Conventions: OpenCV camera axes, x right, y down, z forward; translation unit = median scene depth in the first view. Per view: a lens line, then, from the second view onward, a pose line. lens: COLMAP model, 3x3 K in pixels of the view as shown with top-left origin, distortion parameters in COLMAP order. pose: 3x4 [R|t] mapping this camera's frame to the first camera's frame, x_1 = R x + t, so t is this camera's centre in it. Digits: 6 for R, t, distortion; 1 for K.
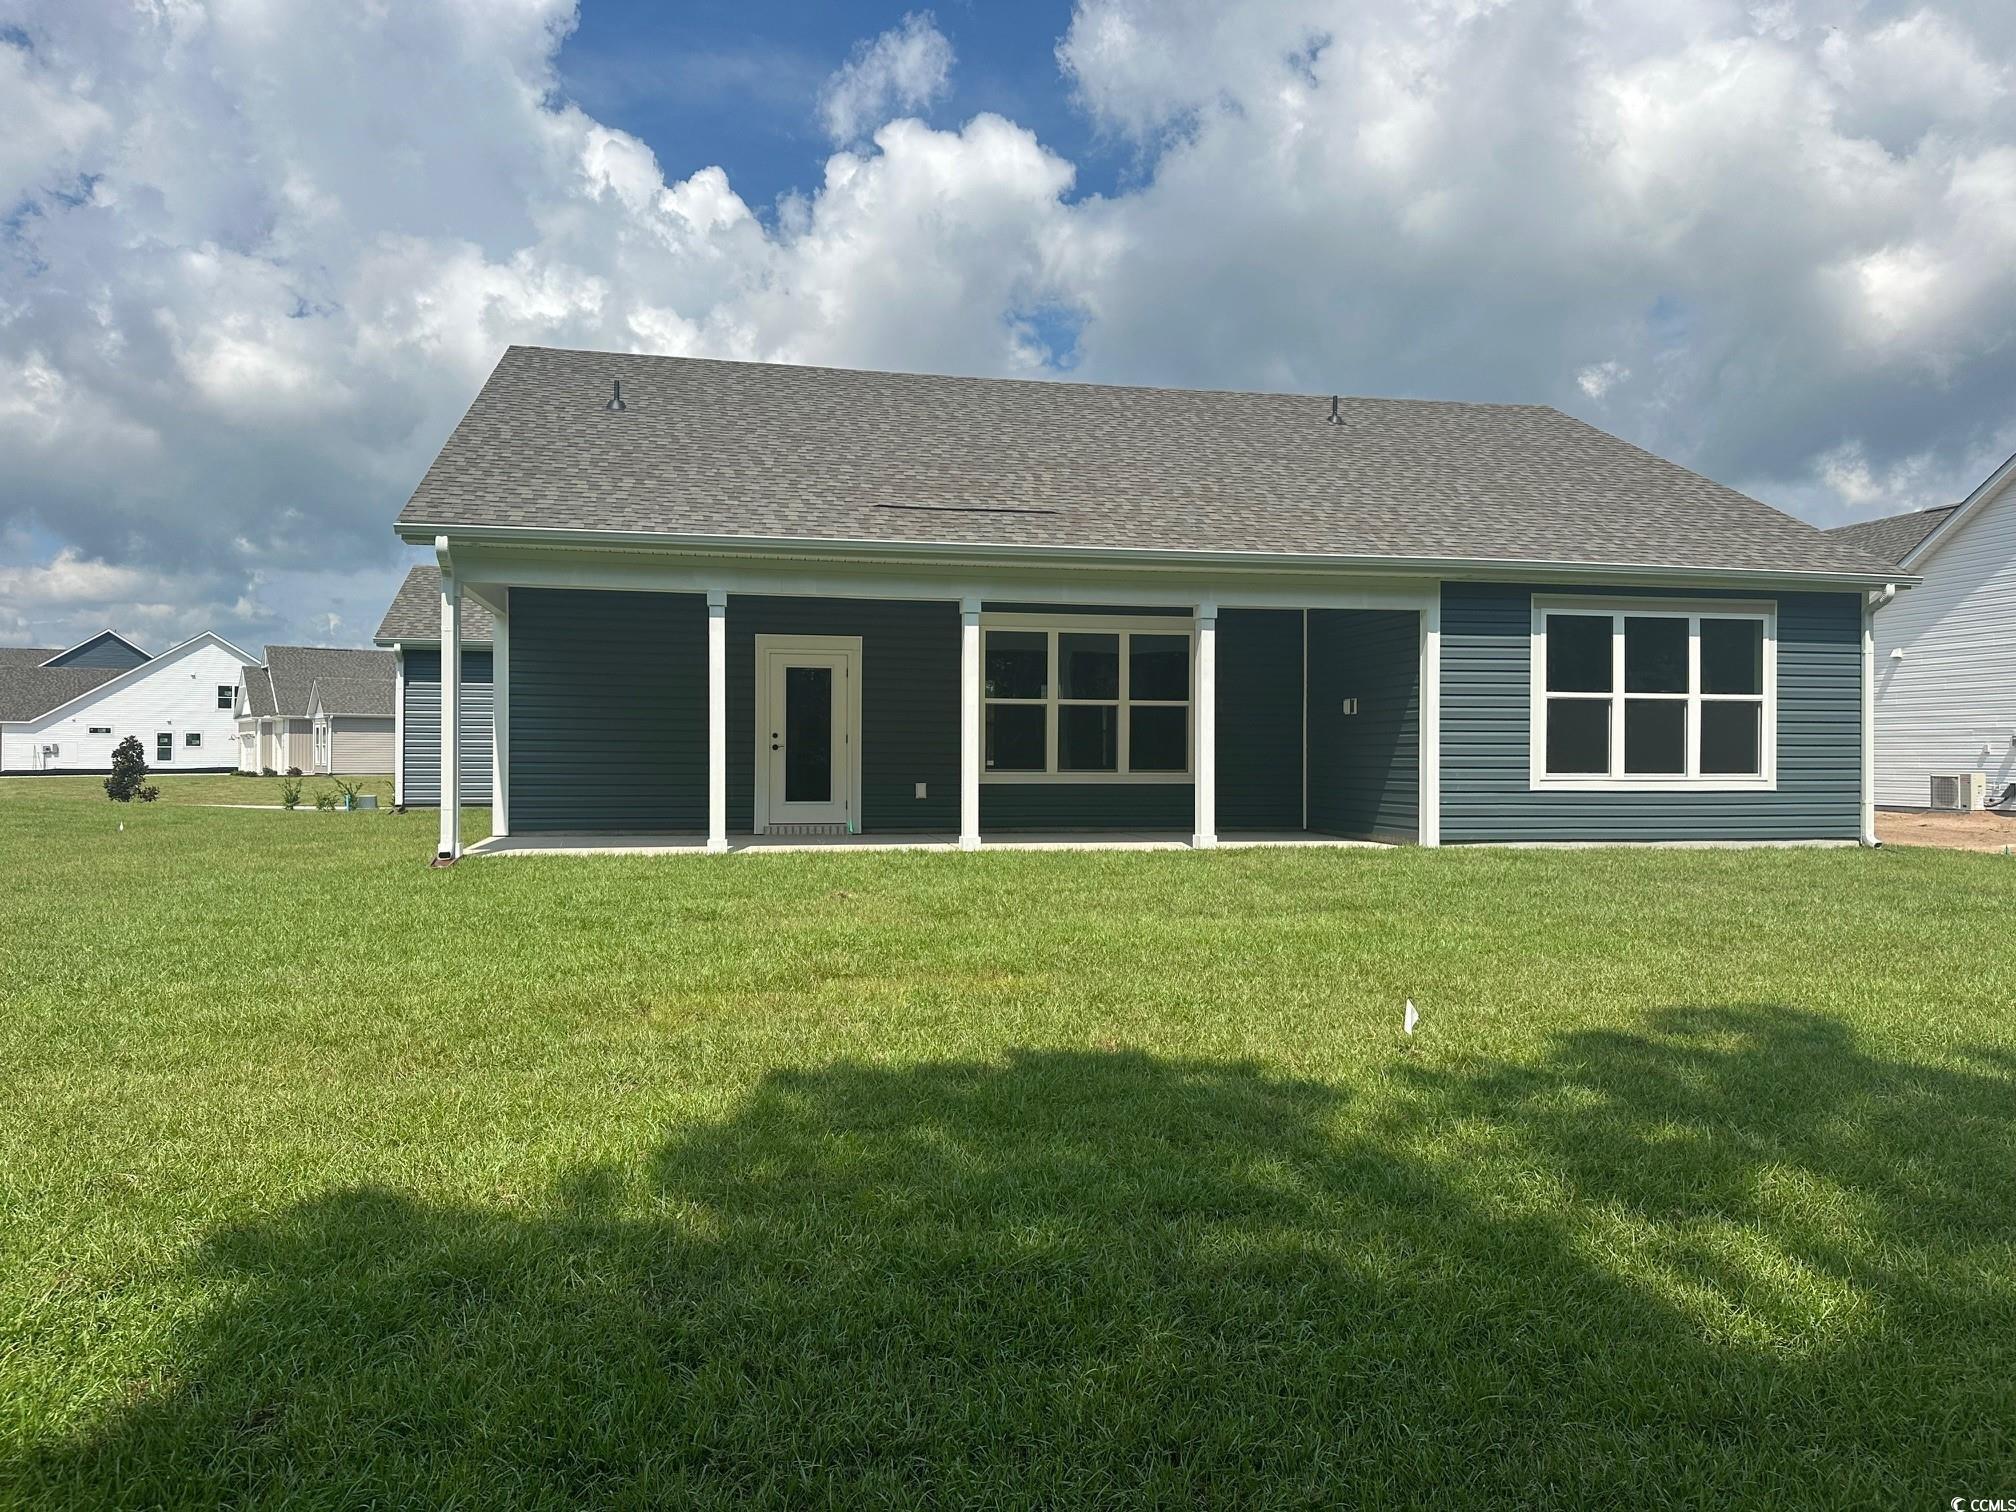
lens RADIAL K [[1520.5, 0, 1008.0], [0, 1520.5, 831.3], [0, 0, 1]] dist [0.008420, -0.007373]
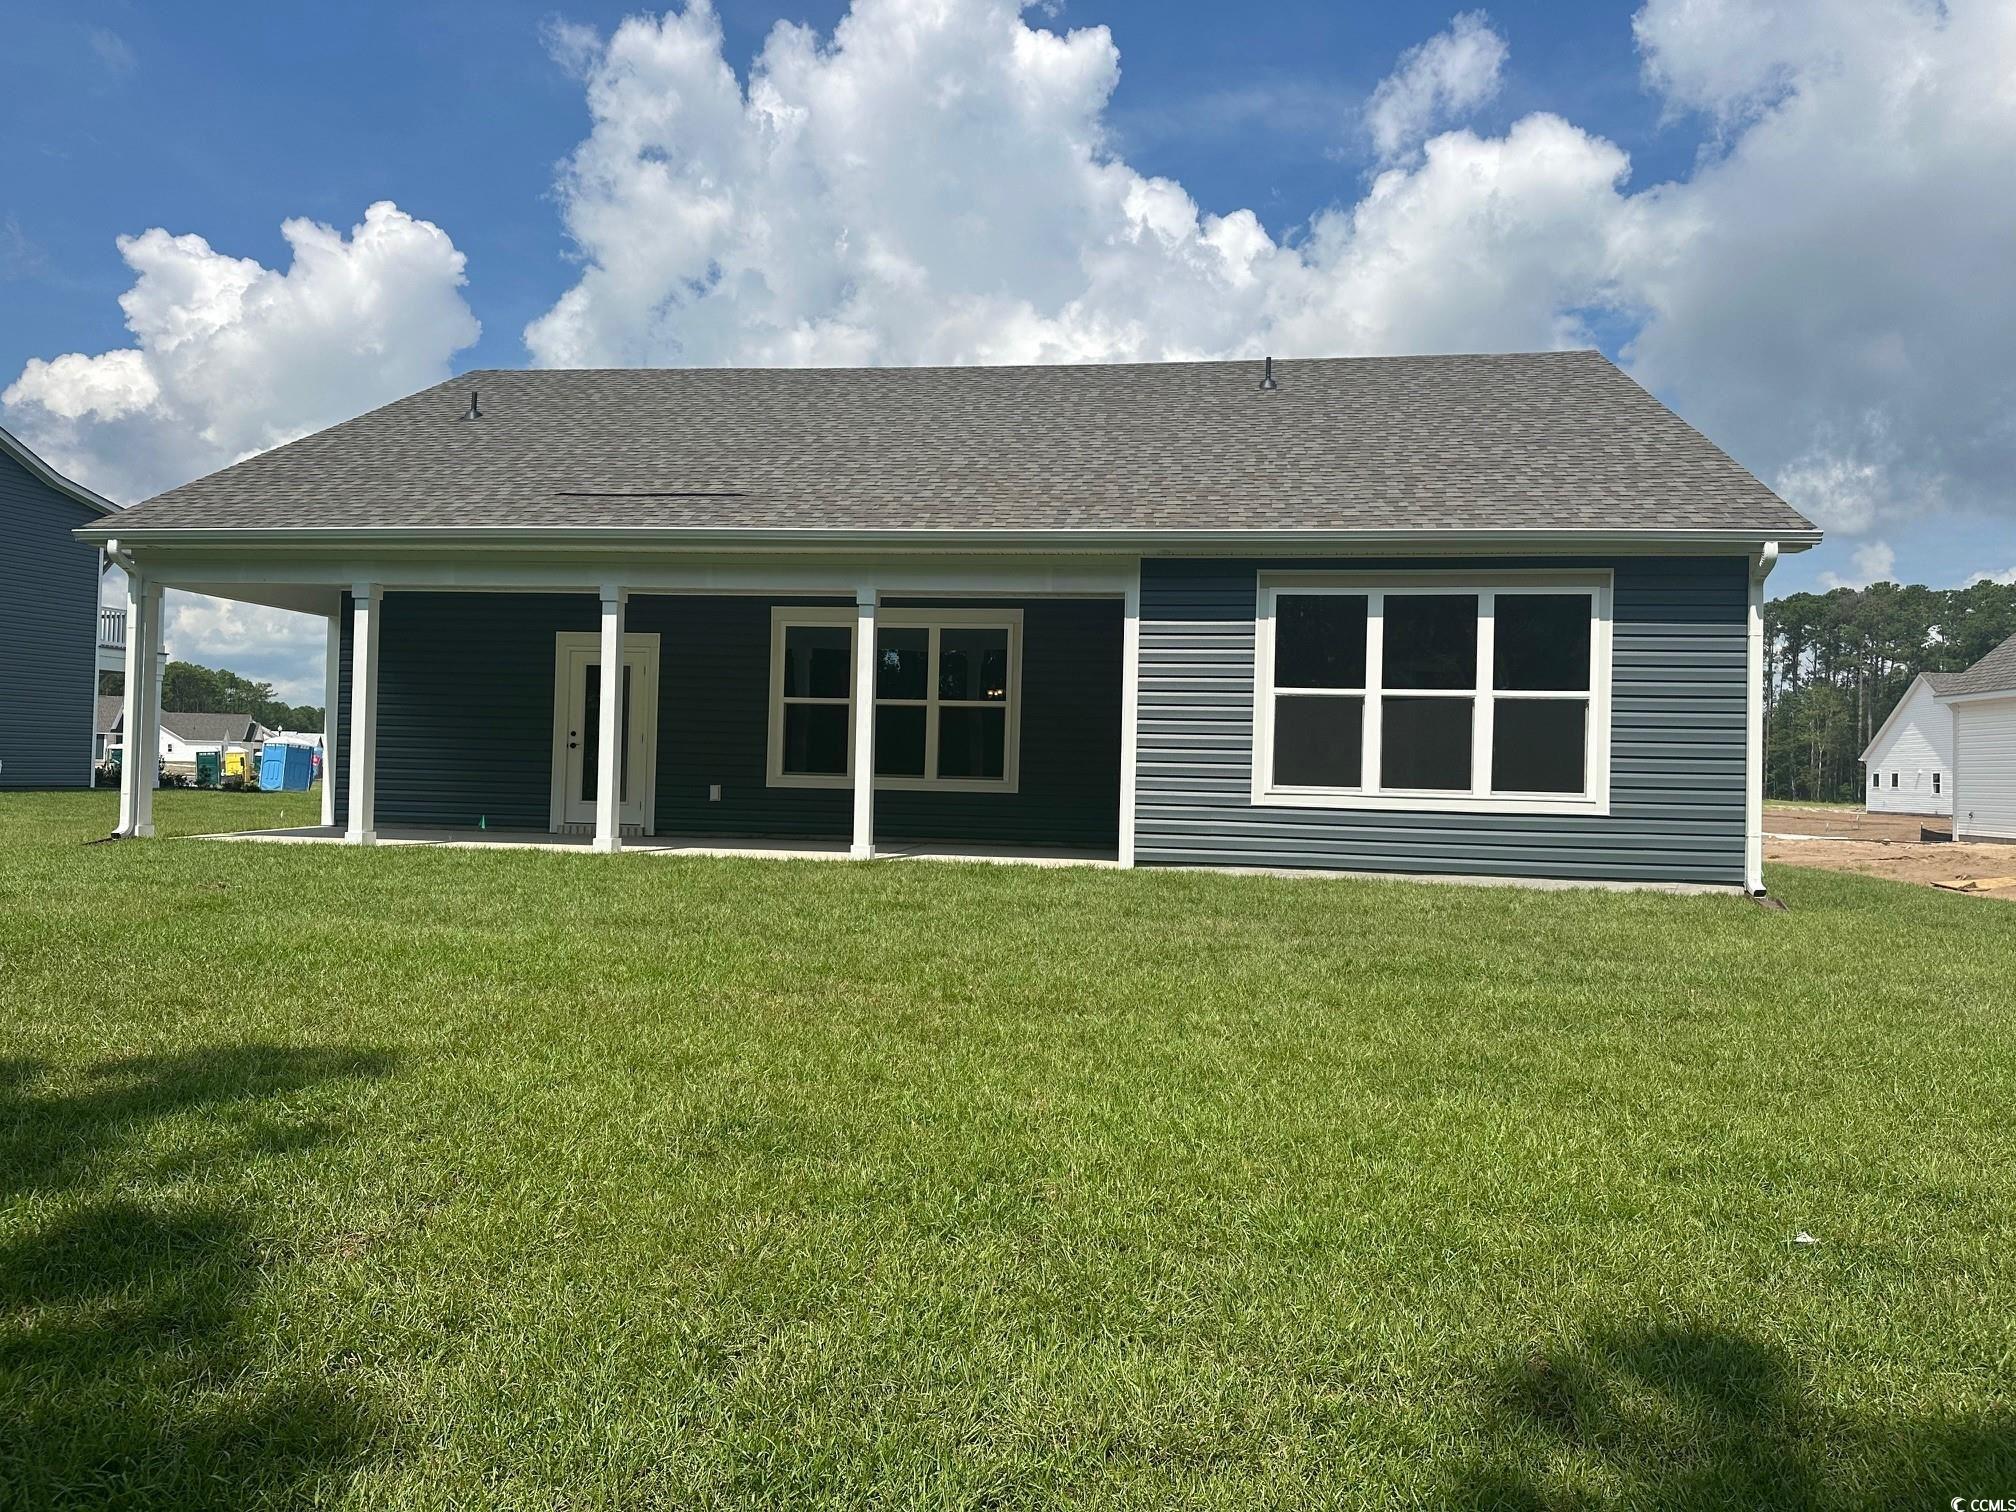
lens RADIAL K [[1512.7, 0, 1007.7], [0, 1512.7, 758.0], [0, 0, 1]] dist [0.119720, -0.201637]
pose [[0.937229, 0.014309, -0.348420, 0.488511], [-0.035398, 0.997900, -0.054239, -0.003154], [0.346913, 0.063168, 0.935768, 0.172236]]
